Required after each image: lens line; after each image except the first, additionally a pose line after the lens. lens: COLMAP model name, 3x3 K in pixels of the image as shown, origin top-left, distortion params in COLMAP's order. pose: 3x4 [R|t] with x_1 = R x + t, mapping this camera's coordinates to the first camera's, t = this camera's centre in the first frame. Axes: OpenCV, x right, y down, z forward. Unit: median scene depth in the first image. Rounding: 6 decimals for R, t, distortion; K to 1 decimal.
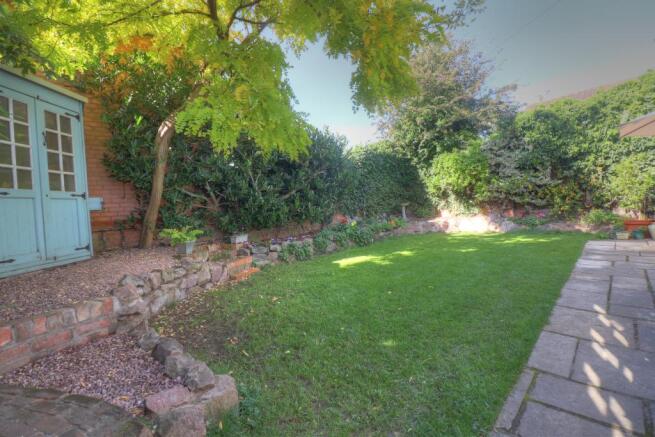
lens RADIAL K [[304.1, 0, 326.6], [0, 304.1, 214.4], [0, 0, 1]] dist [-0.023761, -0.002954]
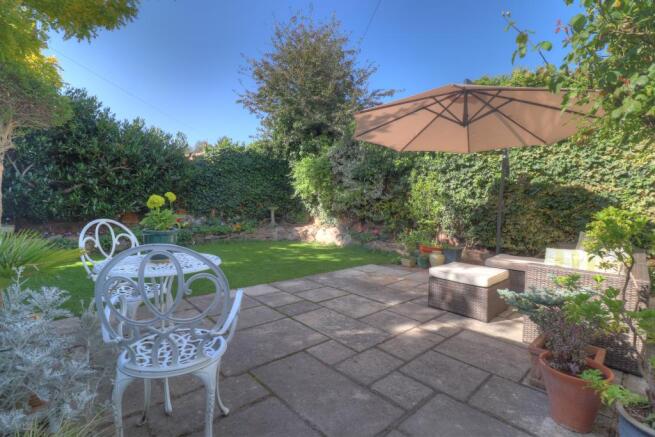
lens RADIAL K [[304.1, 0, 327.4], [0, 304.1, 214.5], [0, 0, 1]] dist [-0.023761, -0.002954]
pose [[0.997088, 0.076247, 0.001270, 0.605557], [-0.076256, 0.997051, 0.008623, -0.049567], [-0.000609, -0.008695, 0.999962, 0.065881]]
